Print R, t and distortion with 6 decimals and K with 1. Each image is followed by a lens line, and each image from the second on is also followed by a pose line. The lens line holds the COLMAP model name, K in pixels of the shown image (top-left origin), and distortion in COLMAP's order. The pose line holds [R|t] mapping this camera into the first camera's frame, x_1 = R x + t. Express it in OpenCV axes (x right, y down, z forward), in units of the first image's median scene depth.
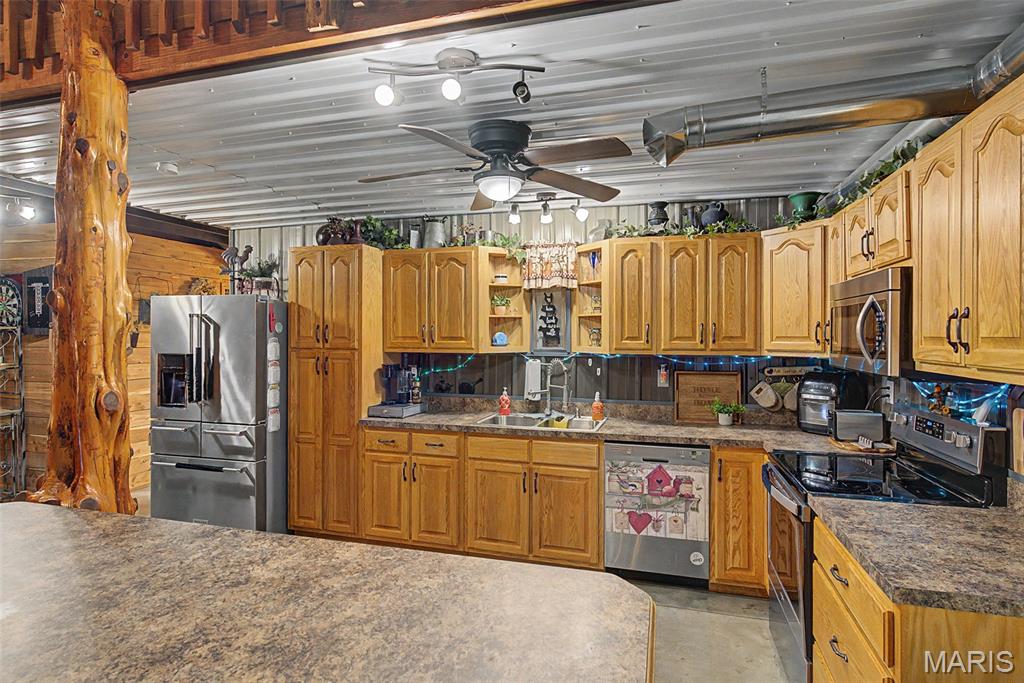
lens RADIAL K [[565.0, 0, 510.1], [0, 565.0, 338.9], [0, 0, 1]] dist [0.001383, -0.000081]
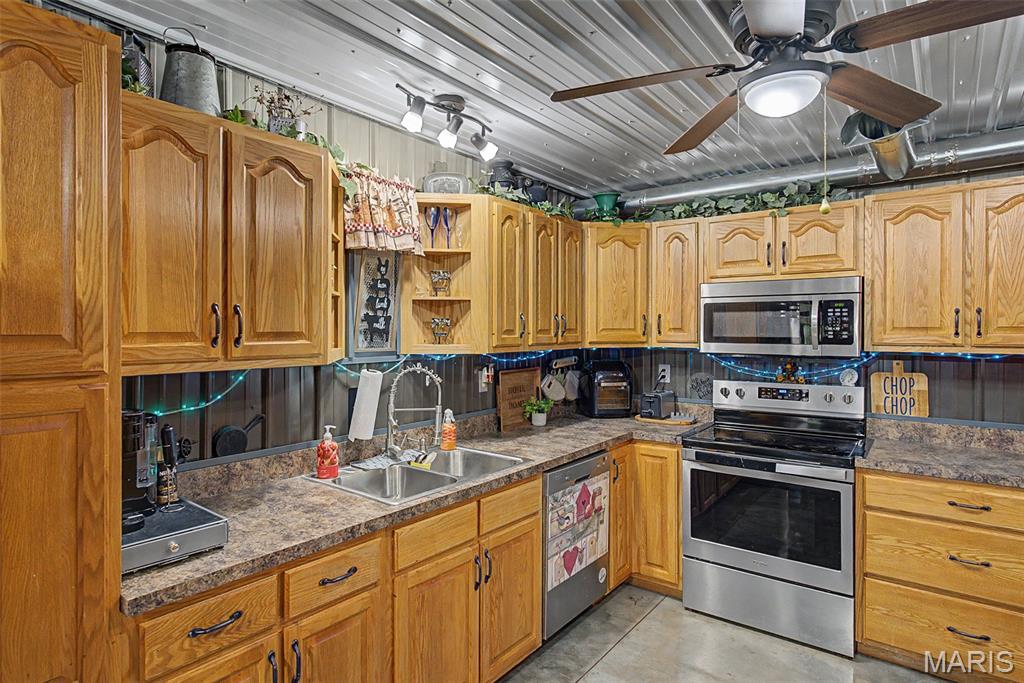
lens RADIAL K [[565.0, 0, 502.9], [0, 565.0, 335.6], [0, 0, 1]] dist [0.001383, -0.000081]
pose [[0.374096, -0.014865, 0.927271, -0.494887], [0.009193, 0.999882, 0.012320, -0.005101], [-0.927344, 0.003915, 0.374188, 0.717227]]
